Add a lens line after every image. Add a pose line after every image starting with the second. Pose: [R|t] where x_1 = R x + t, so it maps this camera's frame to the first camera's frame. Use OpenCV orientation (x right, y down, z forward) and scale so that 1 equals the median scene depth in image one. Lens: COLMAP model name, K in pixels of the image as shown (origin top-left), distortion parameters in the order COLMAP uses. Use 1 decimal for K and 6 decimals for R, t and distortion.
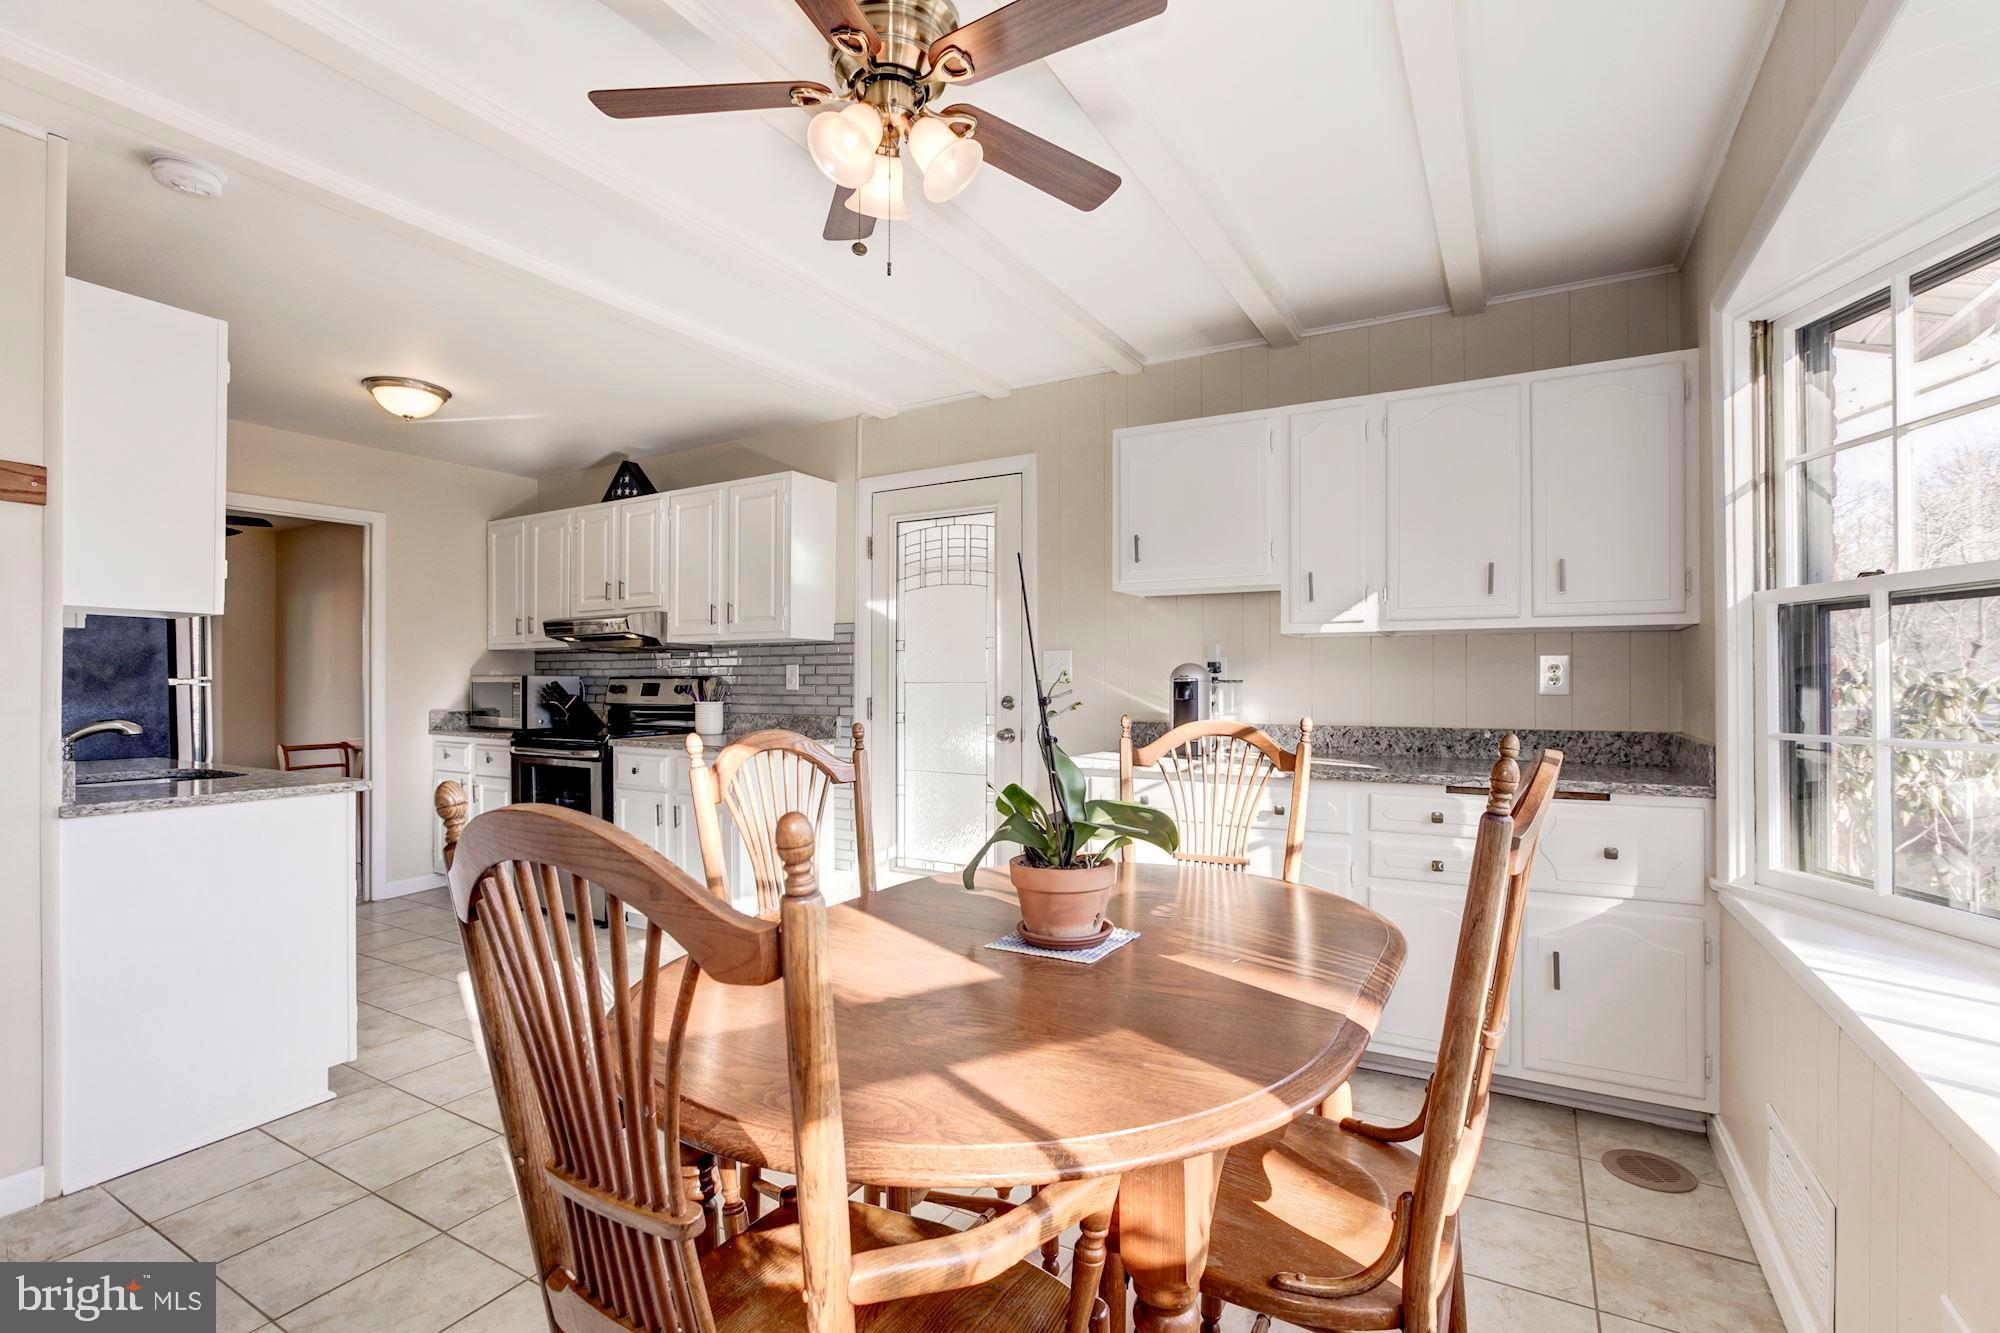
lens RADIAL K [[912.8, 0, 1002.7], [0, 912.8, 670.6], [0, 0, 1]] dist [-0.030228, 0.011586]
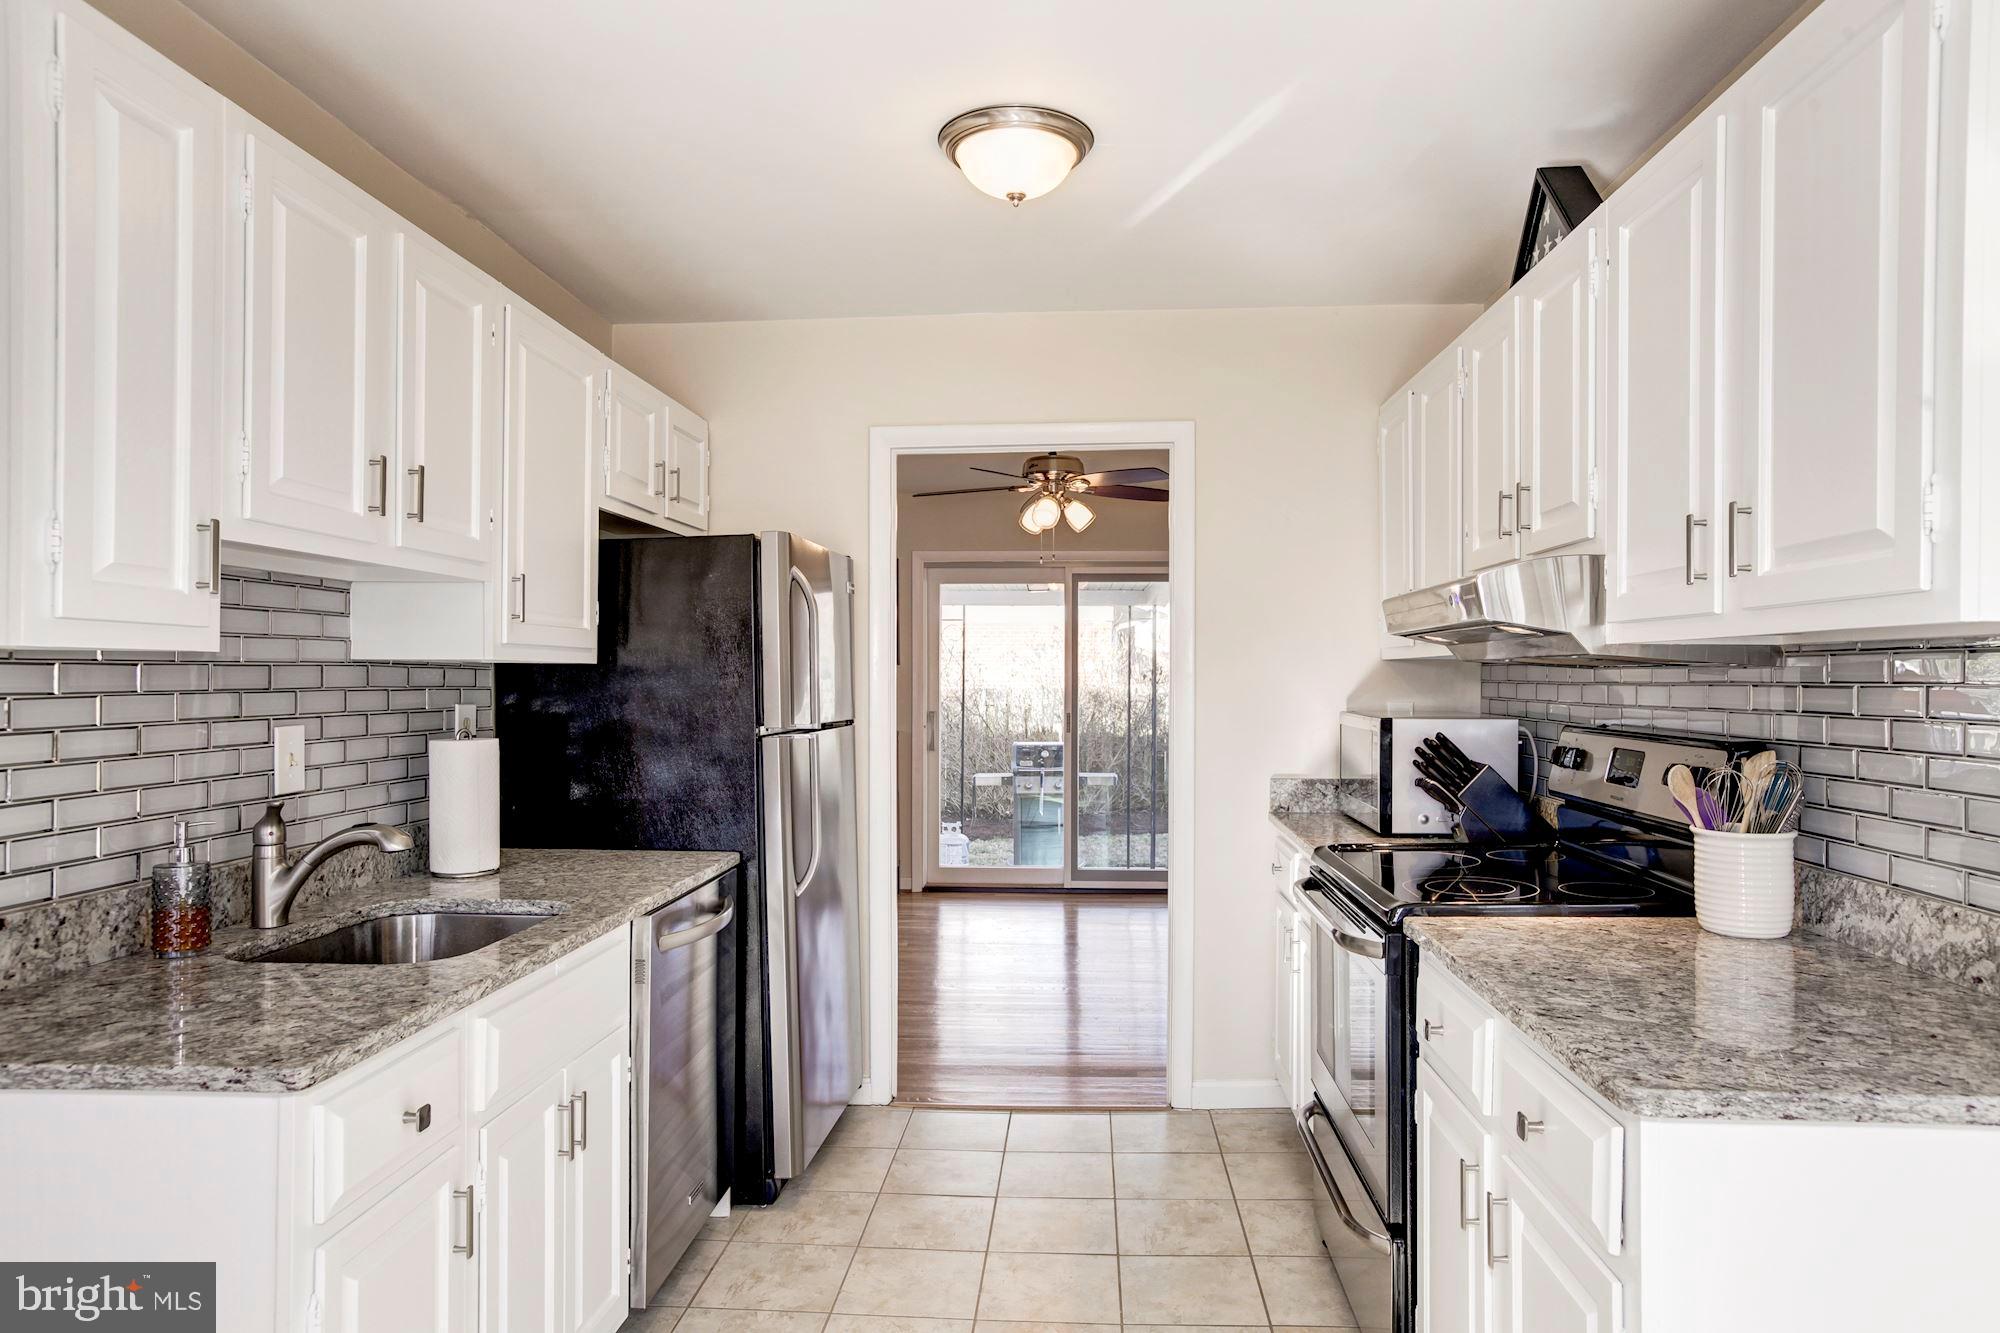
lens RADIAL K [[1219.0, 0, 1032.0], [0, 1219.0, 678.4], [0, 0, 1]] dist [-0.003749, 0.009441]
pose [[0.462967, 0.005498, -0.886358, -0.061856], [0.008396, 0.999909, 0.010588, -0.023393], [0.886336, -0.012344, 0.462879, 0.571846]]
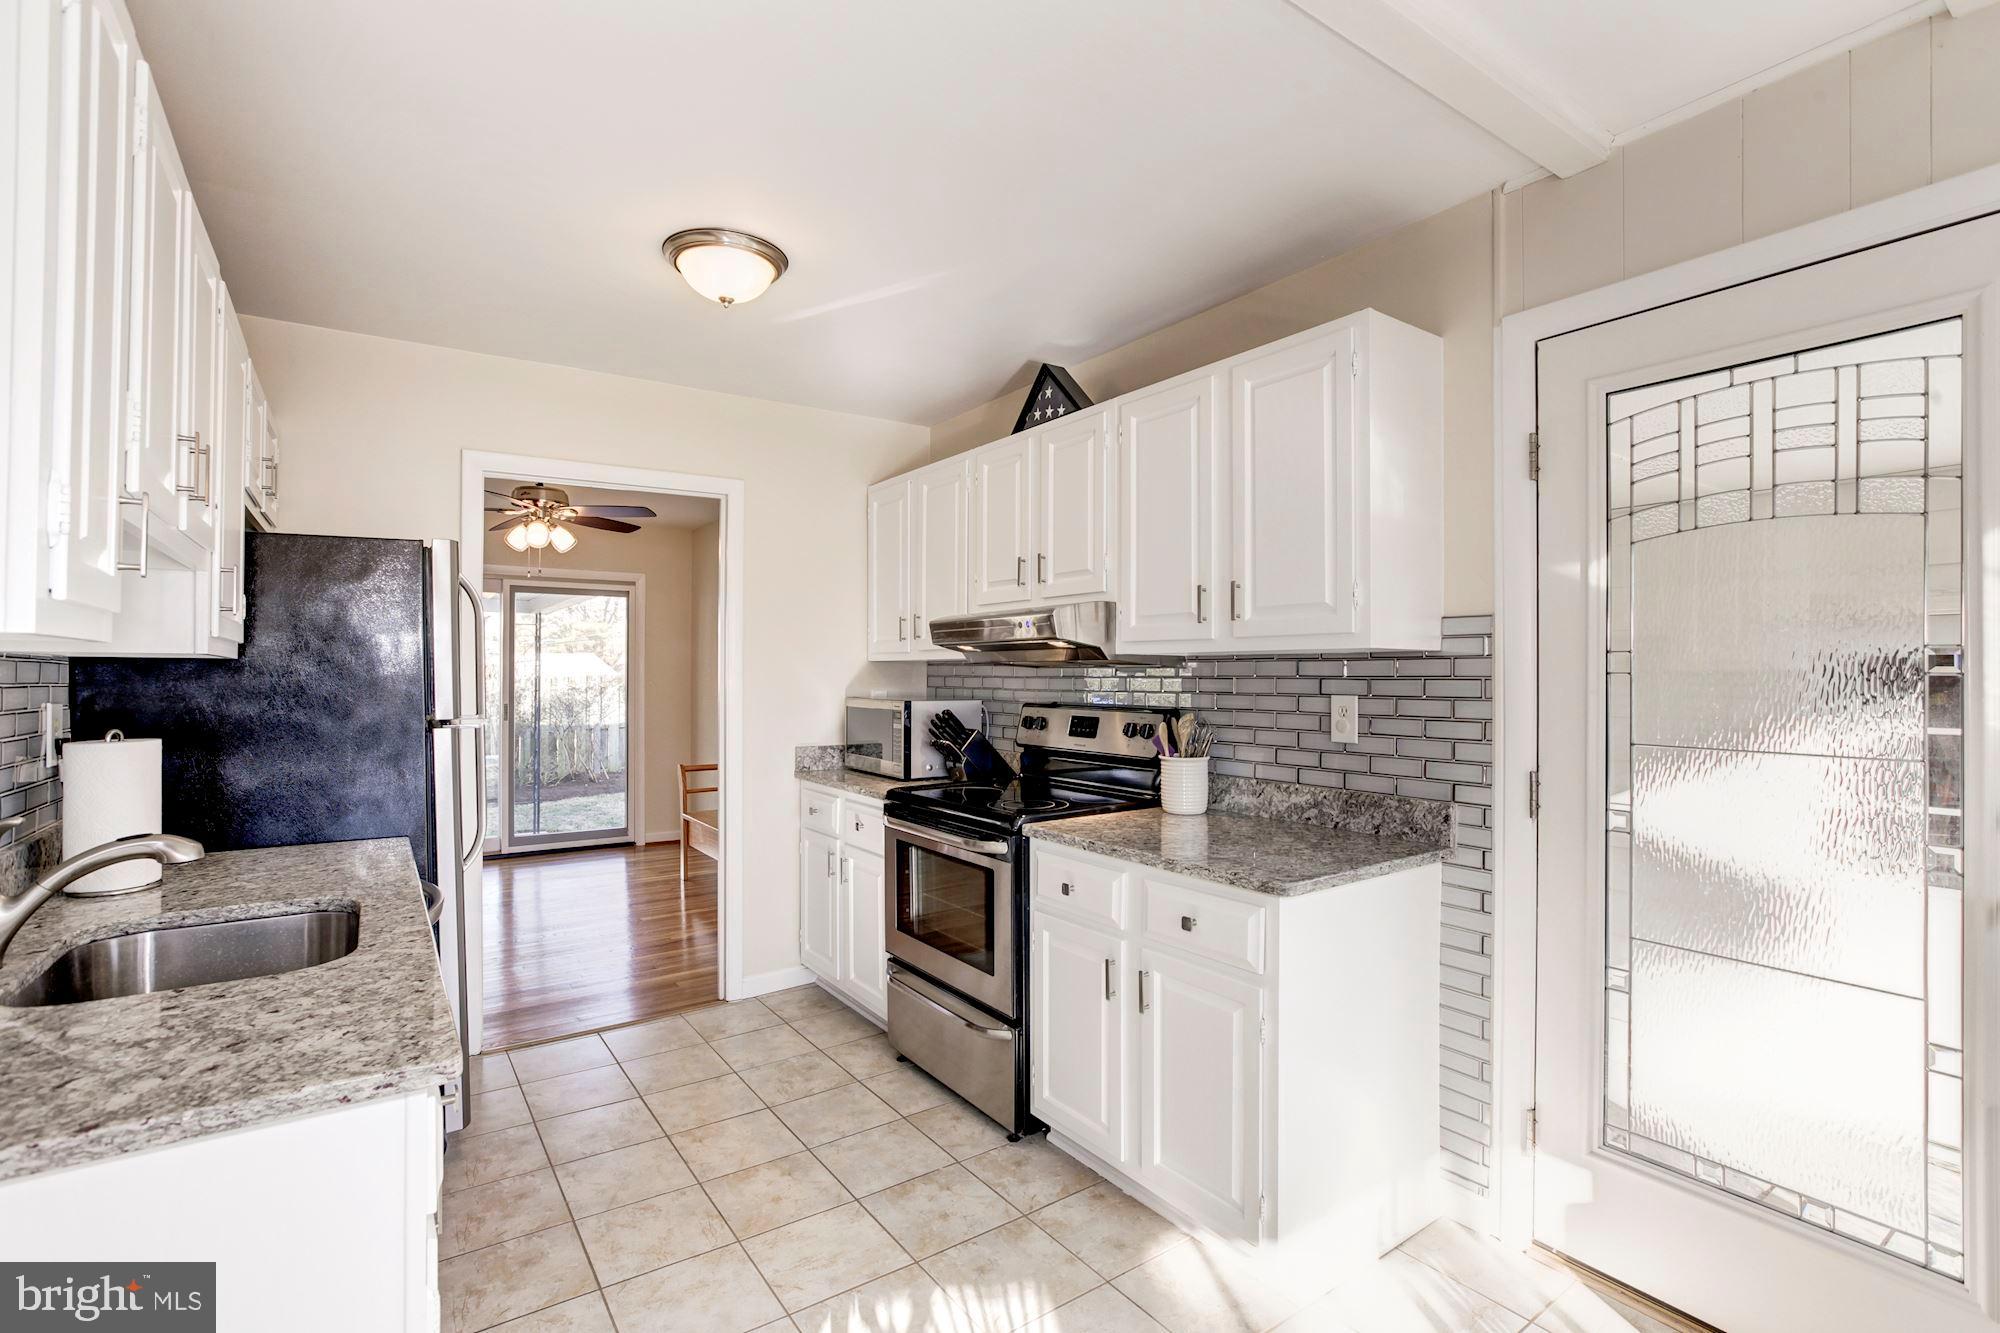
lens RADIAL K [[912.8, 0, 1004.1], [0, 912.8, 666.7], [0, 0, 1]] dist [-0.030228, 0.011586]
pose [[0.912510, 0.001524, -0.409051, -0.184752], [0.000188, 0.999991, 0.004145, -0.023996], [0.409054, -0.003859, 0.912502, 0.413302]]
